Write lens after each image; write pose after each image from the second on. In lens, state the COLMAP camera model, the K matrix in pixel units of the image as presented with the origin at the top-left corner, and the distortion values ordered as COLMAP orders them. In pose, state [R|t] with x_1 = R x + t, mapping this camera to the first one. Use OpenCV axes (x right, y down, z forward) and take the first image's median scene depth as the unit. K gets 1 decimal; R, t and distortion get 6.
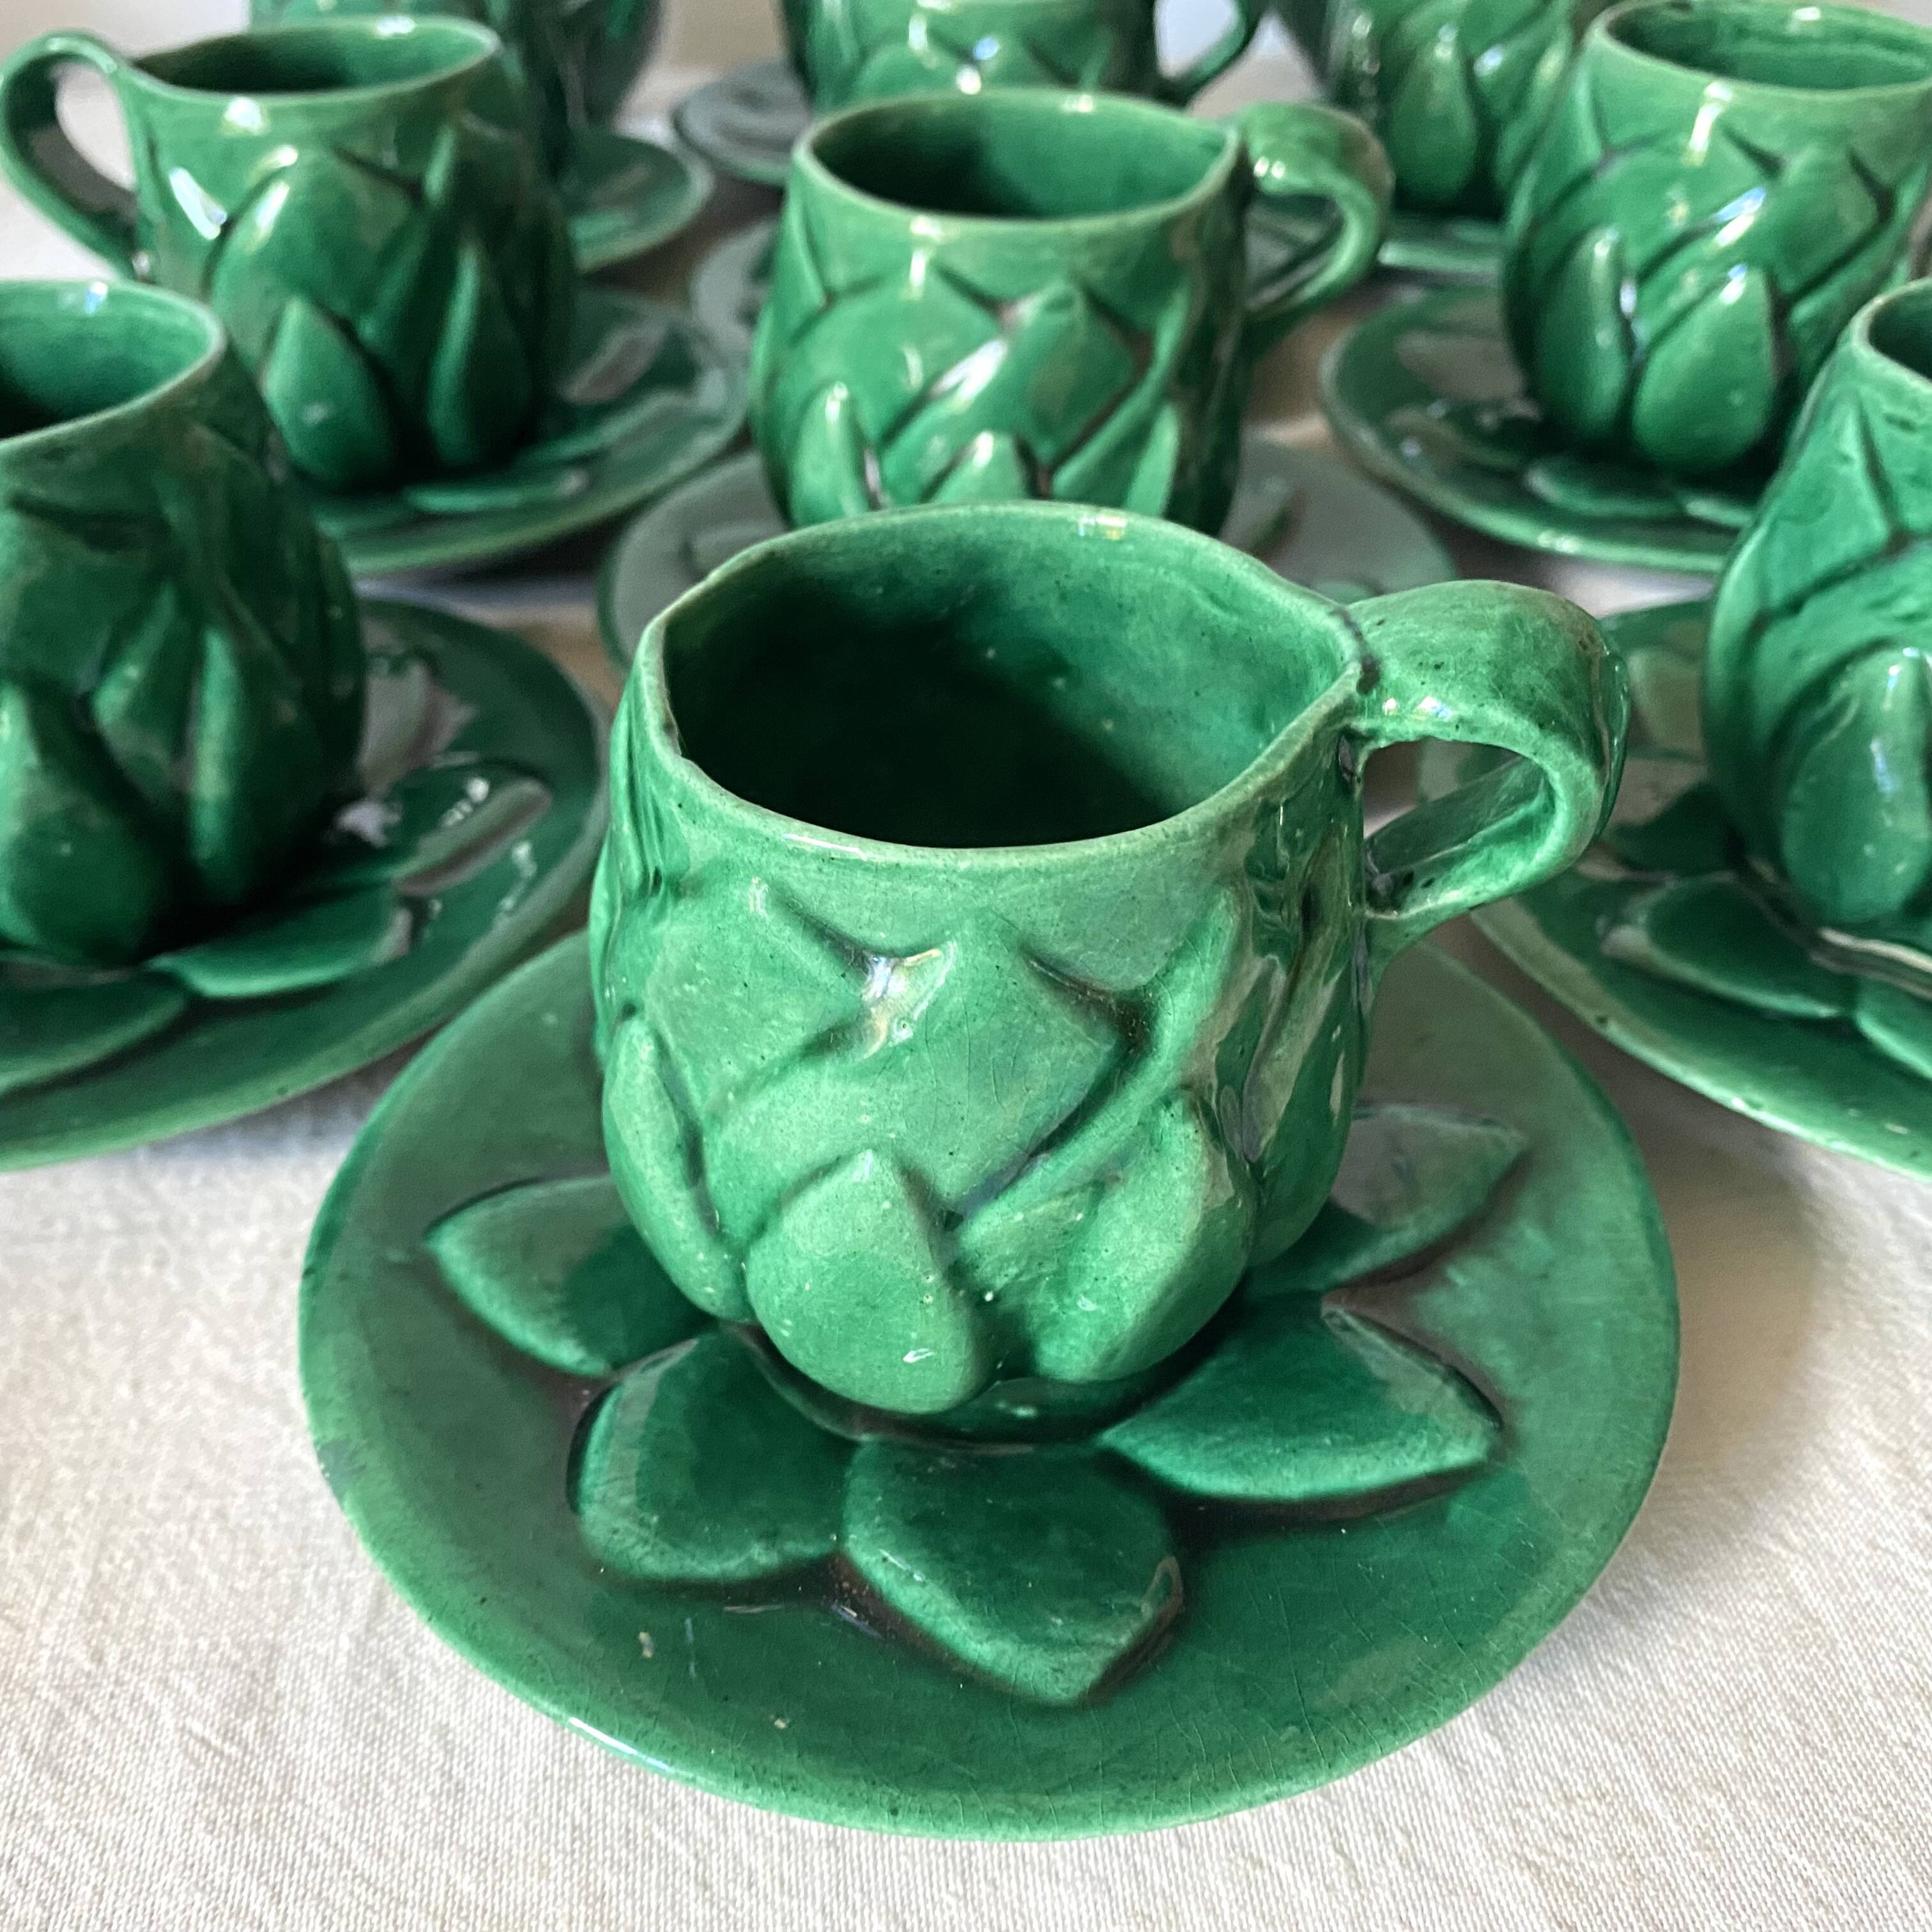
lens RADIAL K [[2019.3, 0, 945.5], [0, 2019.3, 970.7], [0, 0, 1]] dist [-0.013167, 0.000000]
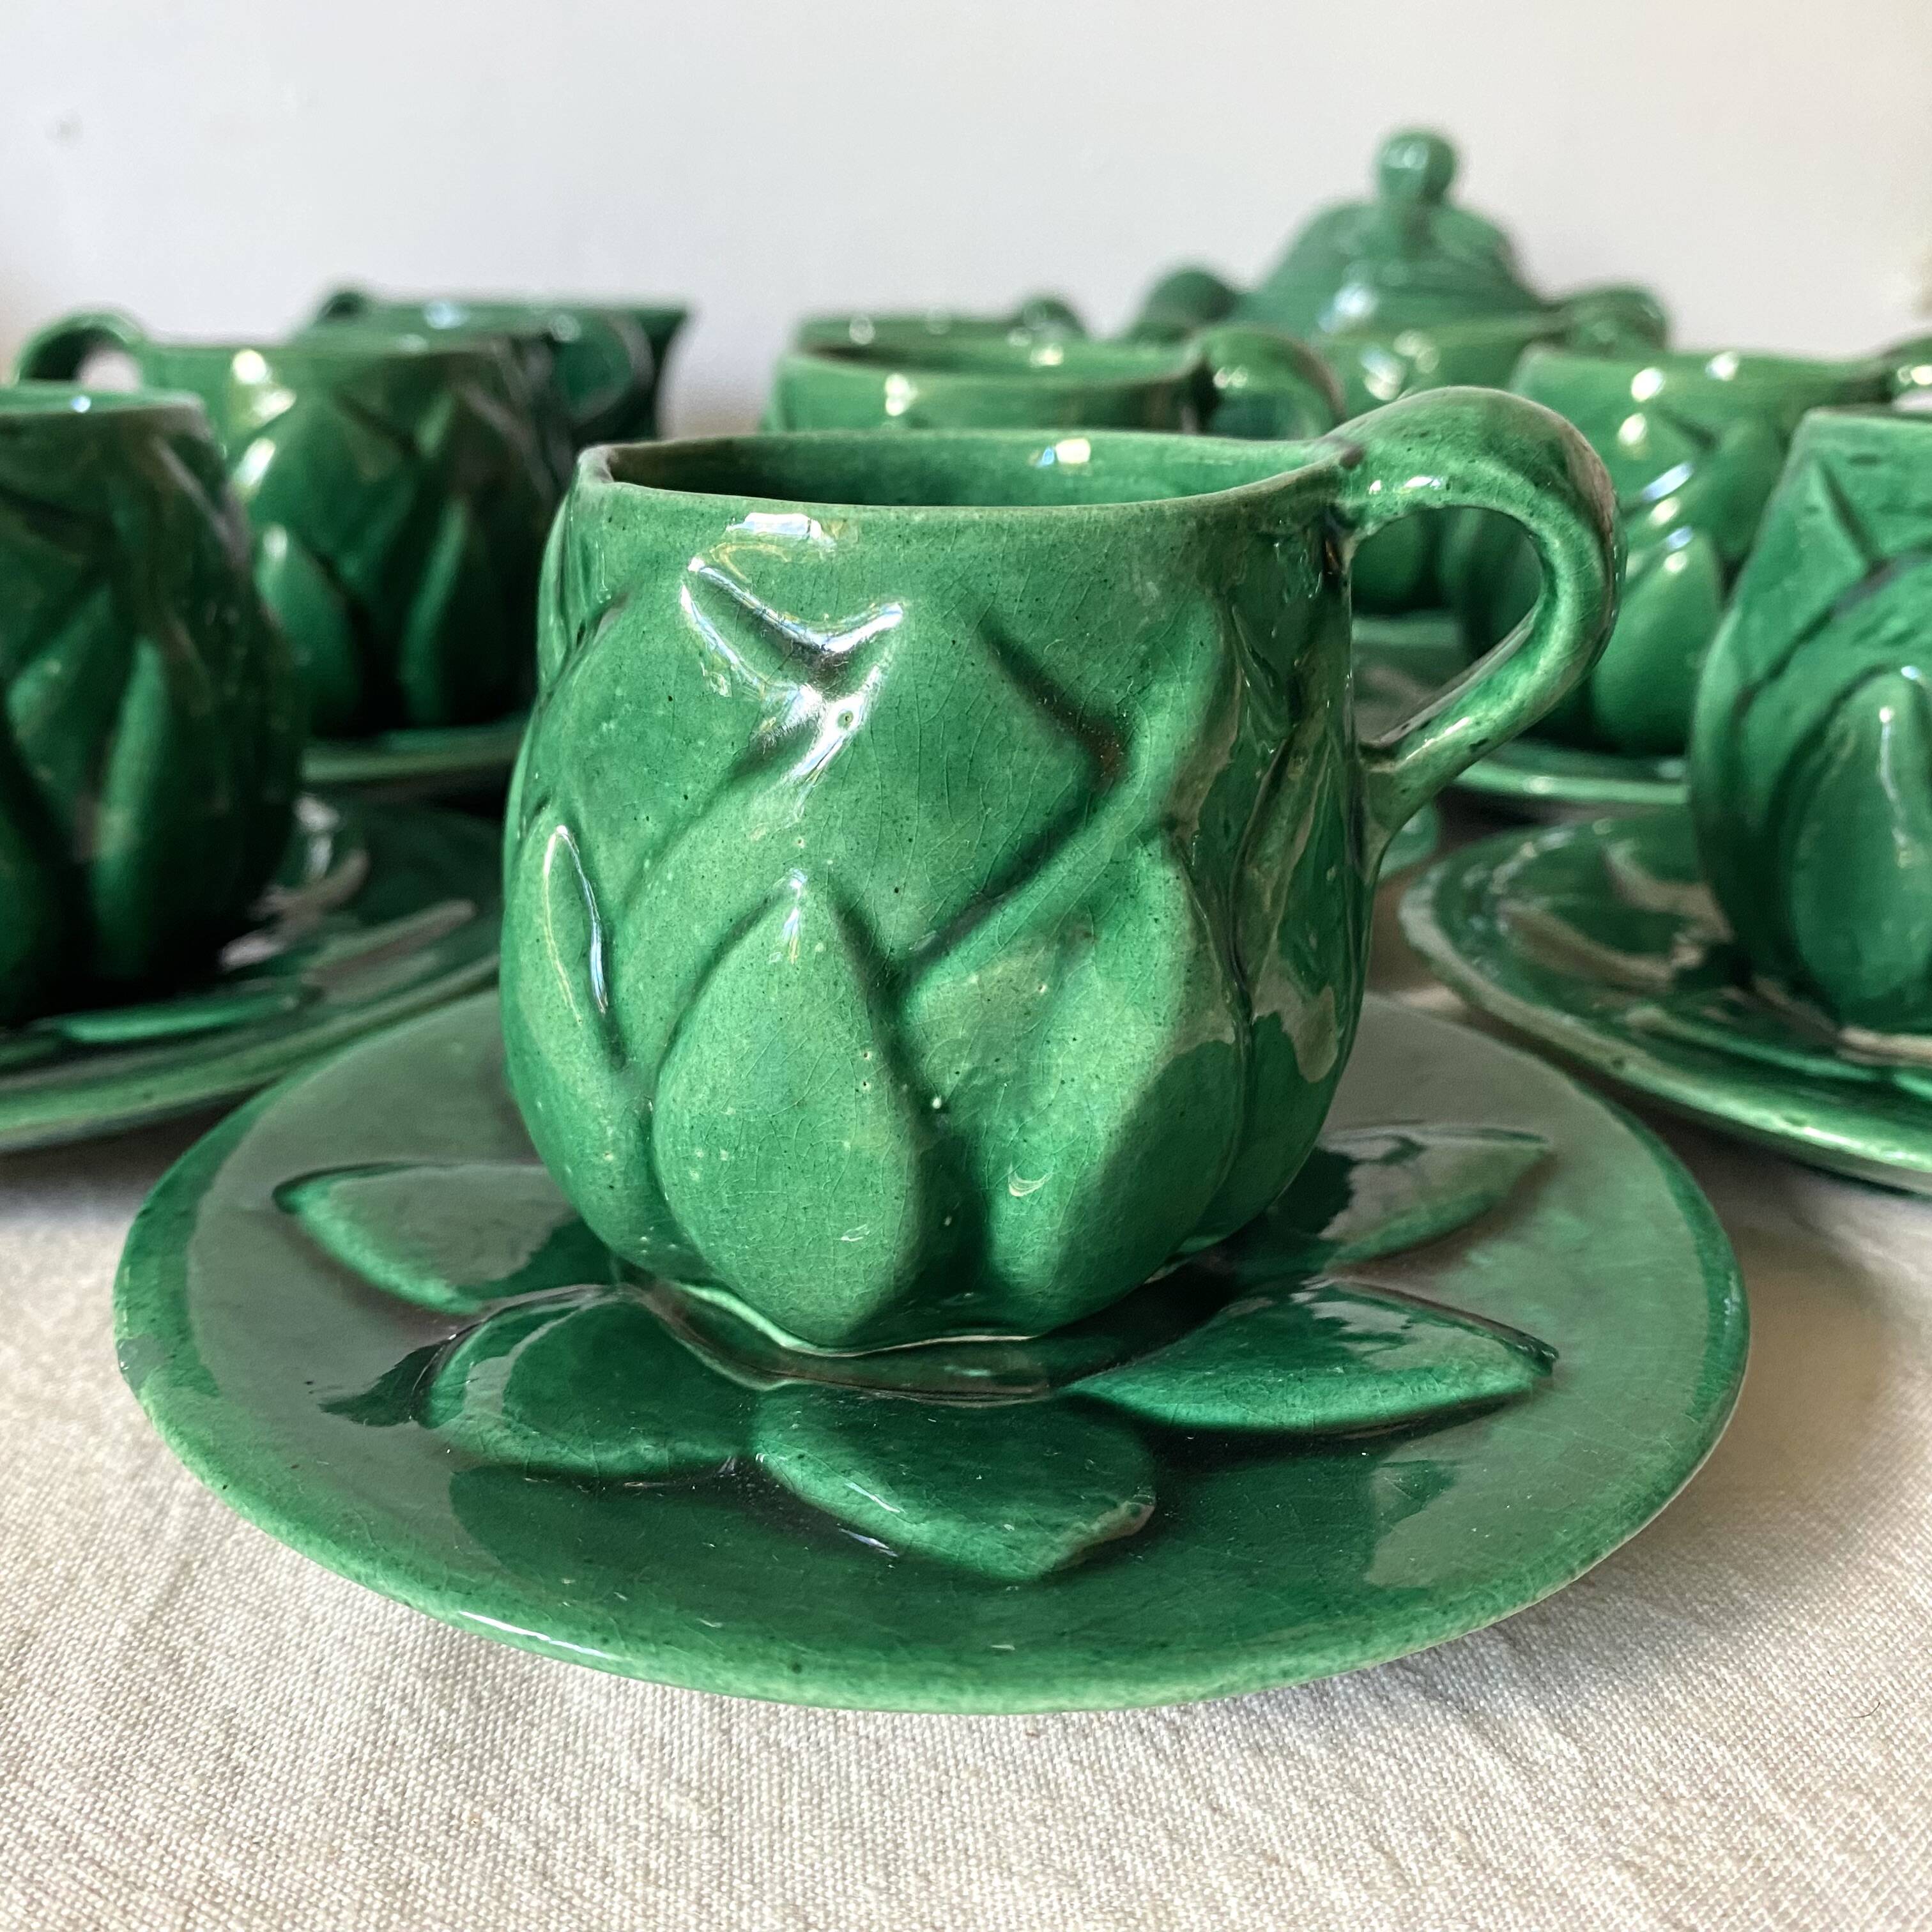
lens RADIAL K [[2019.3, 0, 949.6], [0, 2019.3, 961.0], [0, 0, 1]] dist [-0.013167, 0.000000]
pose [[0.999579, 0.025065, 0.014608, 0.012349], [-0.019239, 0.949600, -0.312873, 0.347792], [-0.021714, 0.312460, 0.949683, 0.165024]]
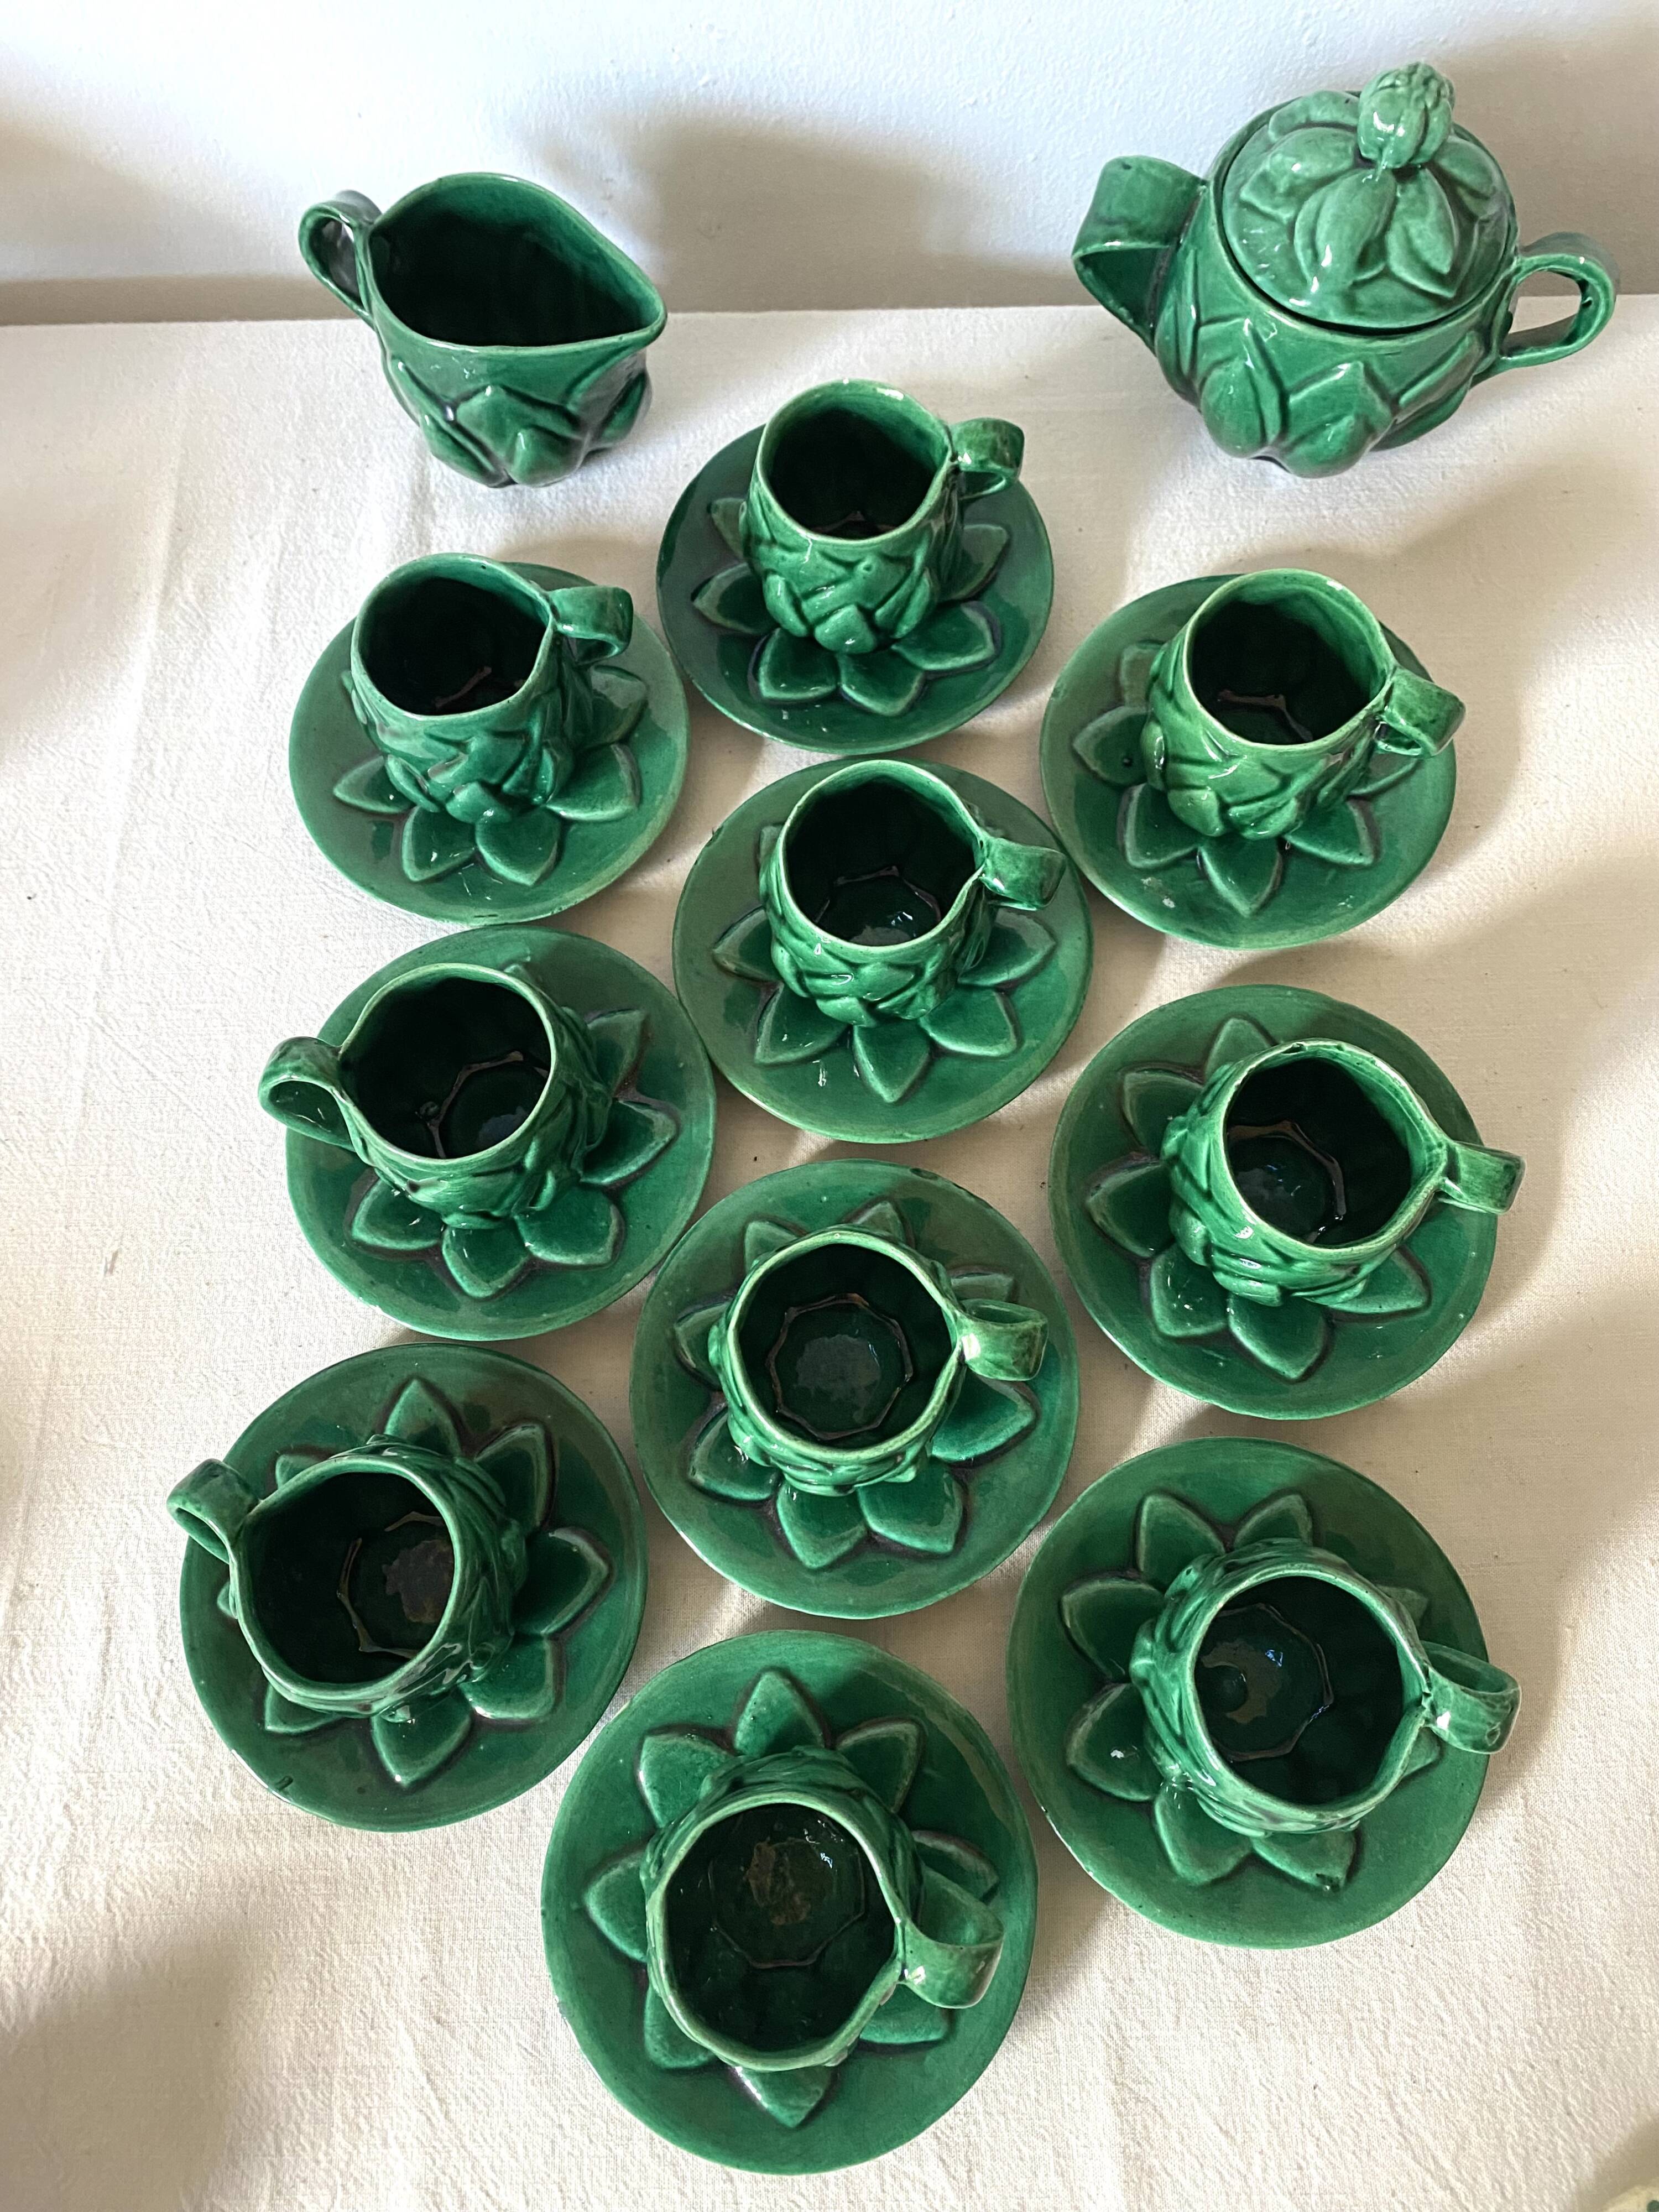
lens RADIAL K [[1724.2, 0, 845.0], [0, 1724.2, 1093.4], [0, 0, 1]] dist [-0.010892, 0.006103]
pose [[0.997351, 0.066241, -0.030068, 0.108987], [-0.036549, 0.813661, 0.580189, -2.443099], [0.062897, -0.577553, 0.813927, -0.288180]]
